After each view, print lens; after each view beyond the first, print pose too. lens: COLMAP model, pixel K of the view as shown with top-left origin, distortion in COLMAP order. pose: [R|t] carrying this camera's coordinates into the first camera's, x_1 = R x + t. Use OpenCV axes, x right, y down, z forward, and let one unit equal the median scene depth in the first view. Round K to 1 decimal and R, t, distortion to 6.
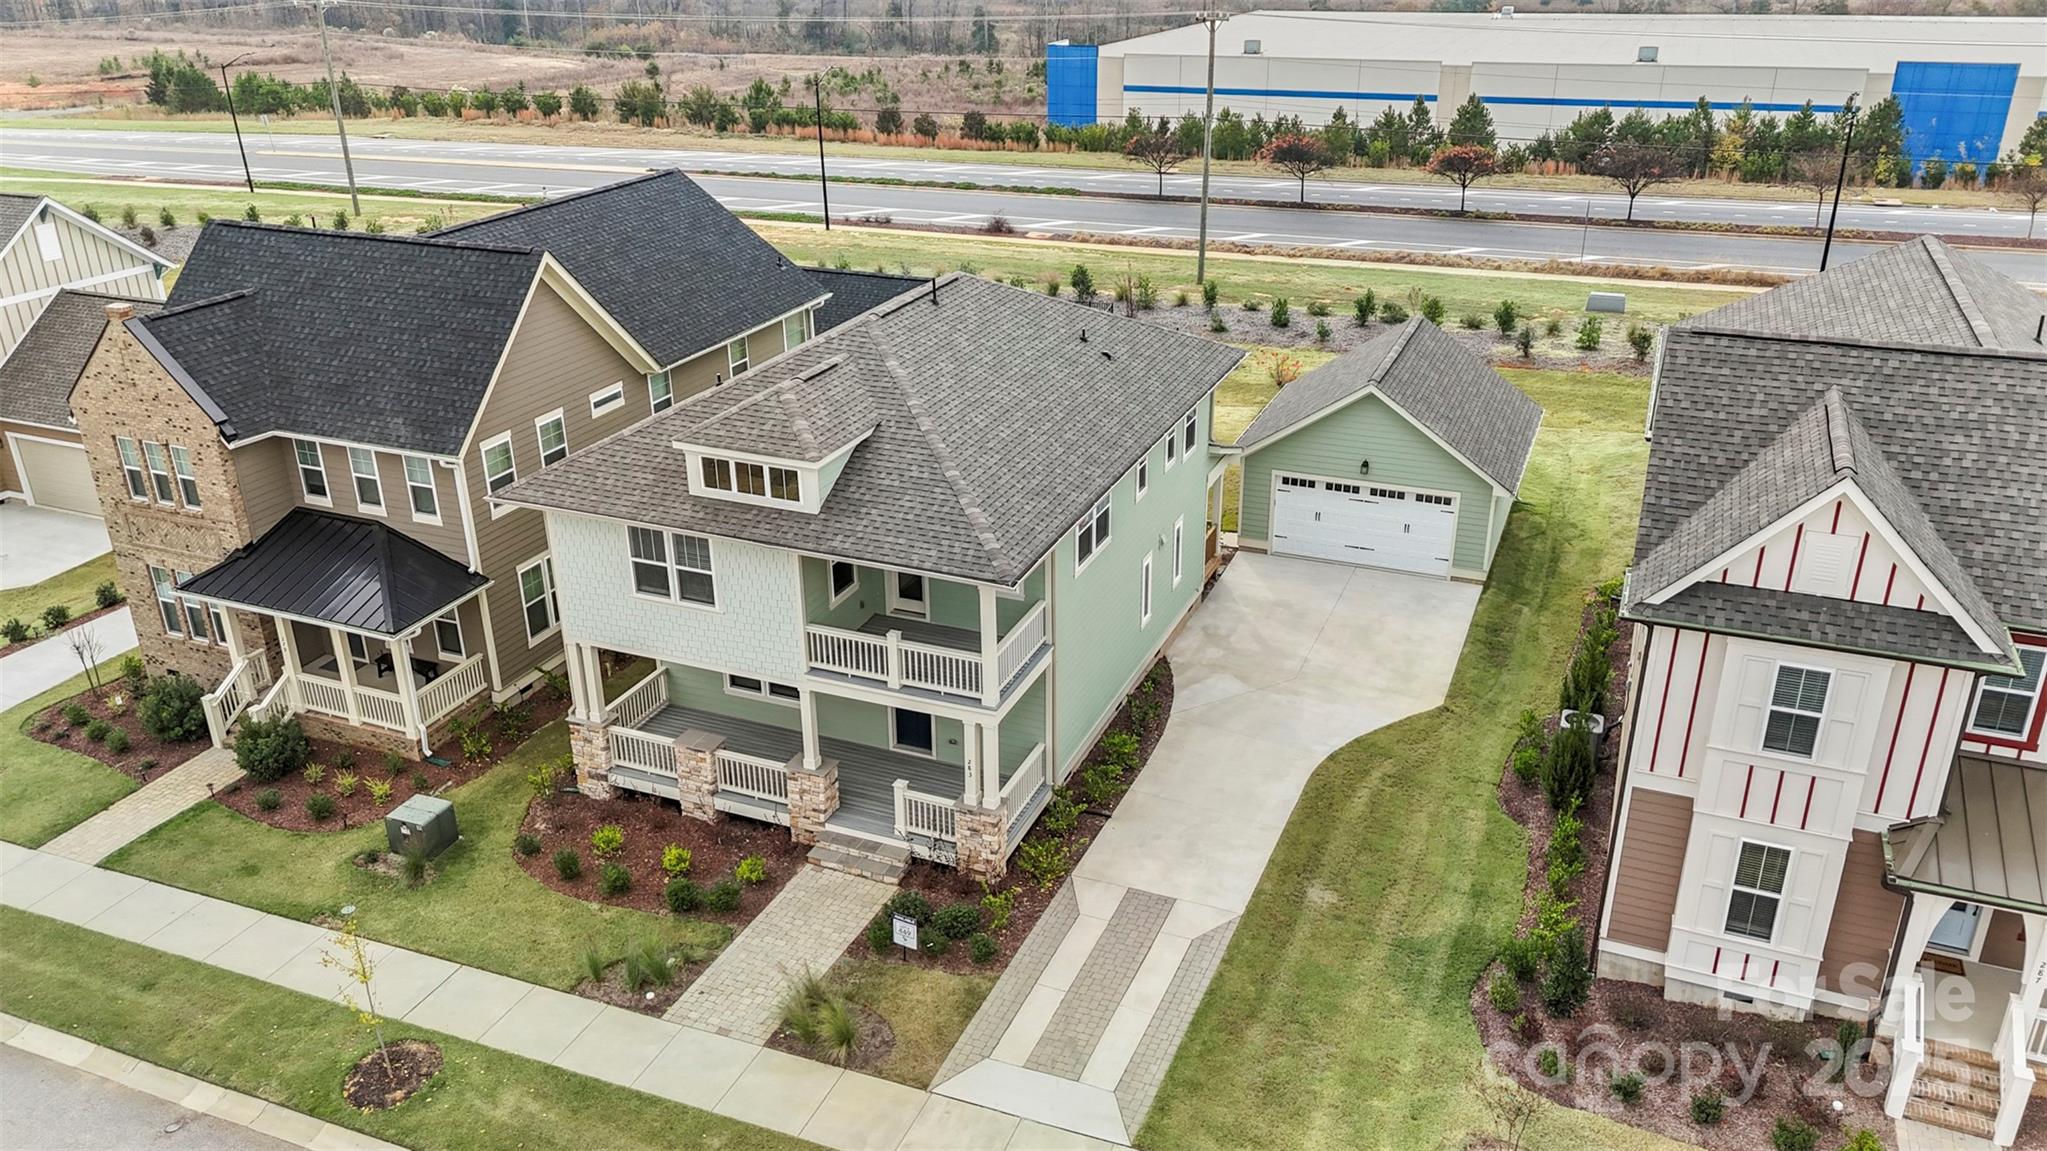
lens RADIAL K [[1494.1, 0, 1032.7], [0, 1494.1, 600.7], [0, 0, 1]] dist [0.007446, 0.002486]
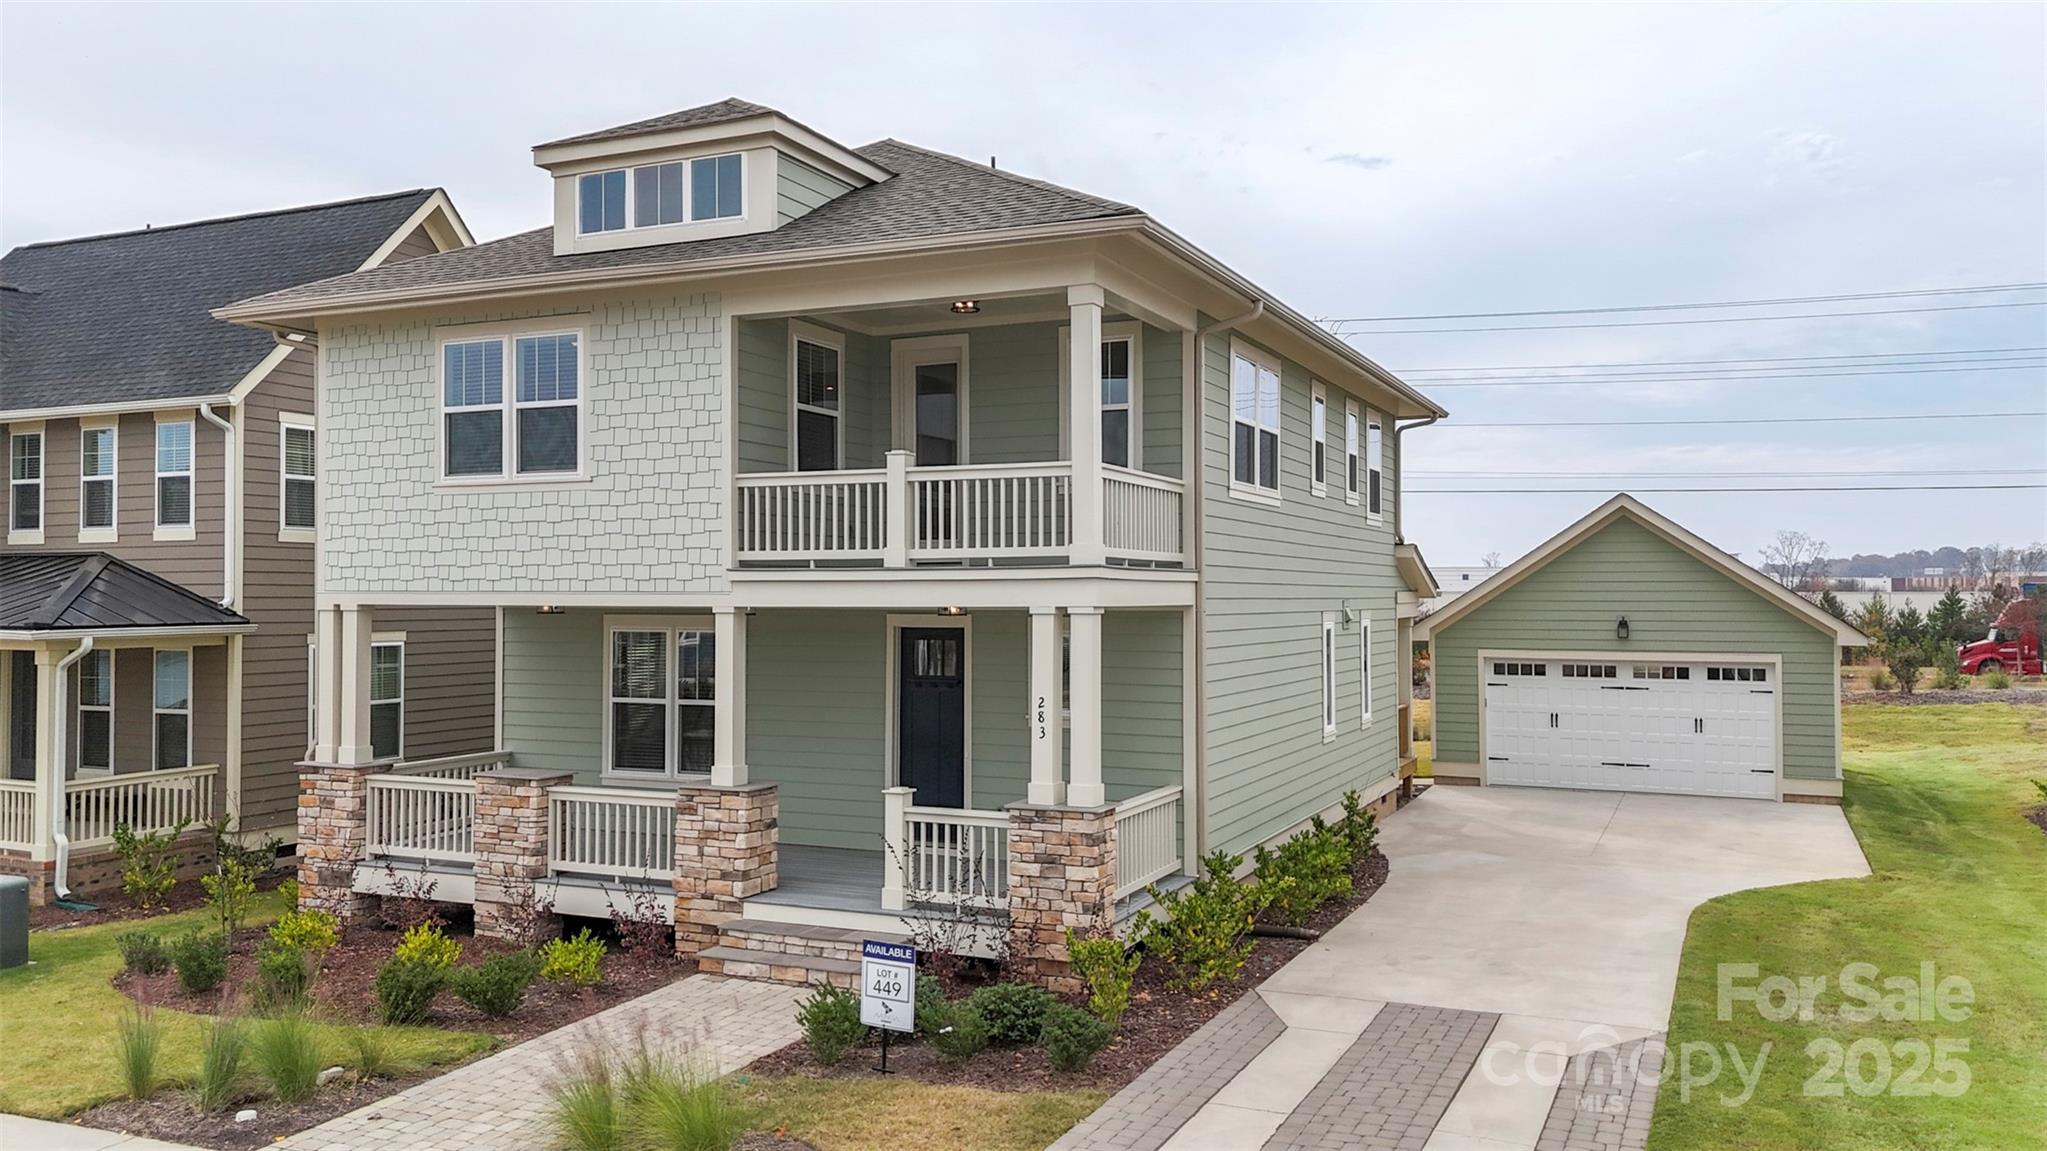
lens RADIAL K [[1544.0, 0, 1023.5], [0, 1544.0, 575.5], [0, 0, 1]] dist [0.011565, -0.008387]
pose [[0.999291, 0.001533, -0.037615, -0.027723], [-0.017778, 0.899965, -0.435600, 0.273711], [0.033184, 0.435960, 0.899354, 0.501073]]
